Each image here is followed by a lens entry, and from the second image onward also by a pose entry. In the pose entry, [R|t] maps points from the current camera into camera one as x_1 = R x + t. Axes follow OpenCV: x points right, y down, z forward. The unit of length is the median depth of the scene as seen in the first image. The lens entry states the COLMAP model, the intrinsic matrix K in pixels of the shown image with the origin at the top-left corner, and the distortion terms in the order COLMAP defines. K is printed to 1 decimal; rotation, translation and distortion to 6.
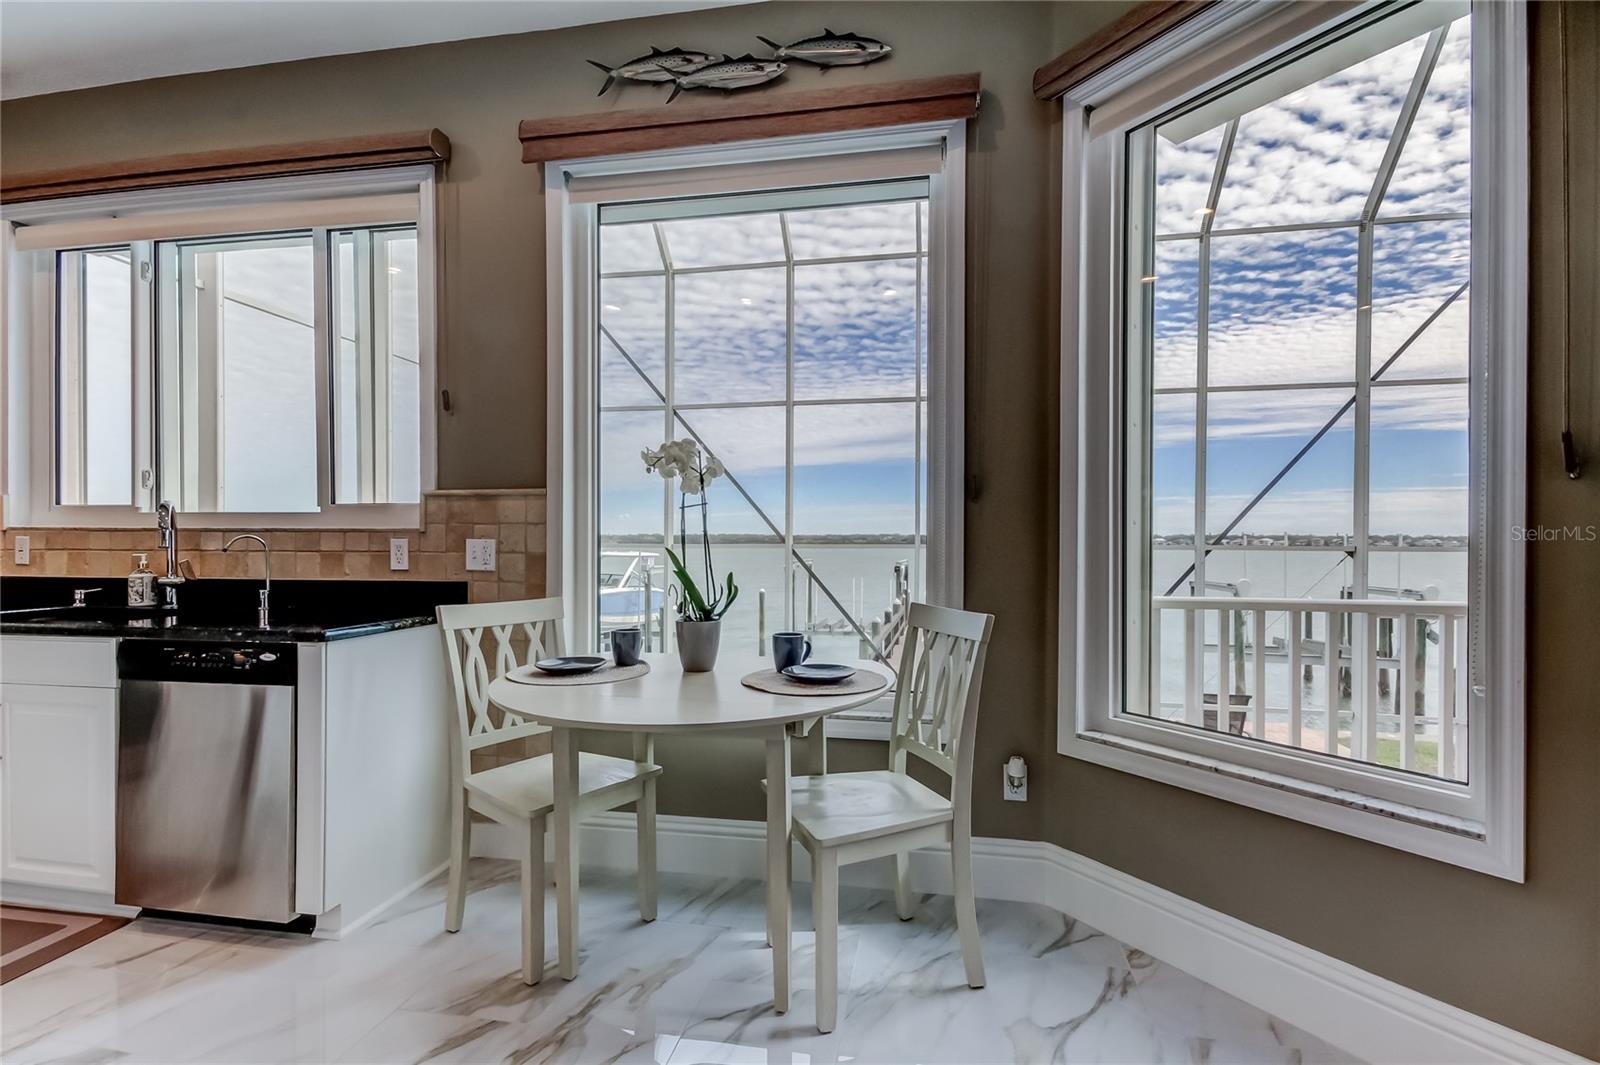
lens RADIAL K [[735.0, 0, 808.8], [0, 735.0, 545.6], [0, 0, 1]] dist [0.011531, 0.000155]
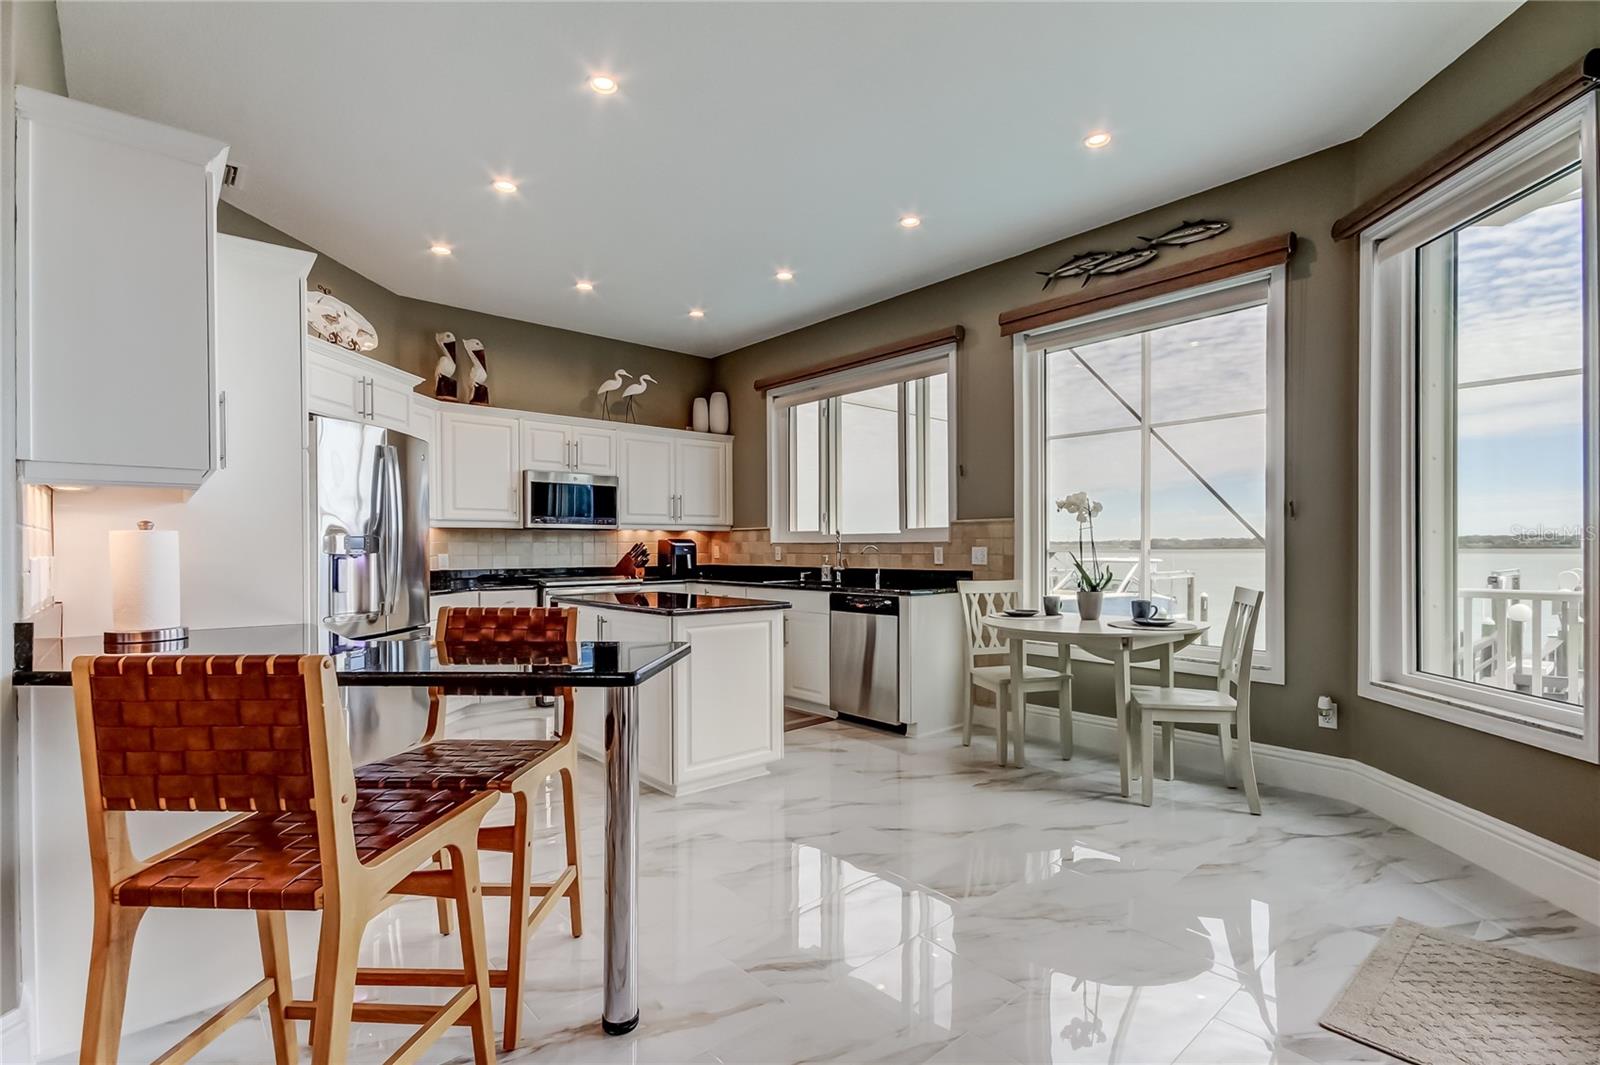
lens RADIAL K [[735.0, 0, 808.0], [0, 735.0, 554.0], [0, 0, 1]] dist [0.011531, 0.000155]
pose [[0.787064, -0.000723, -0.616871, 0.368799], [0.002703, 0.999994, 0.002276, 0.002944], [0.616865, -0.003458, 0.787061, -0.743990]]
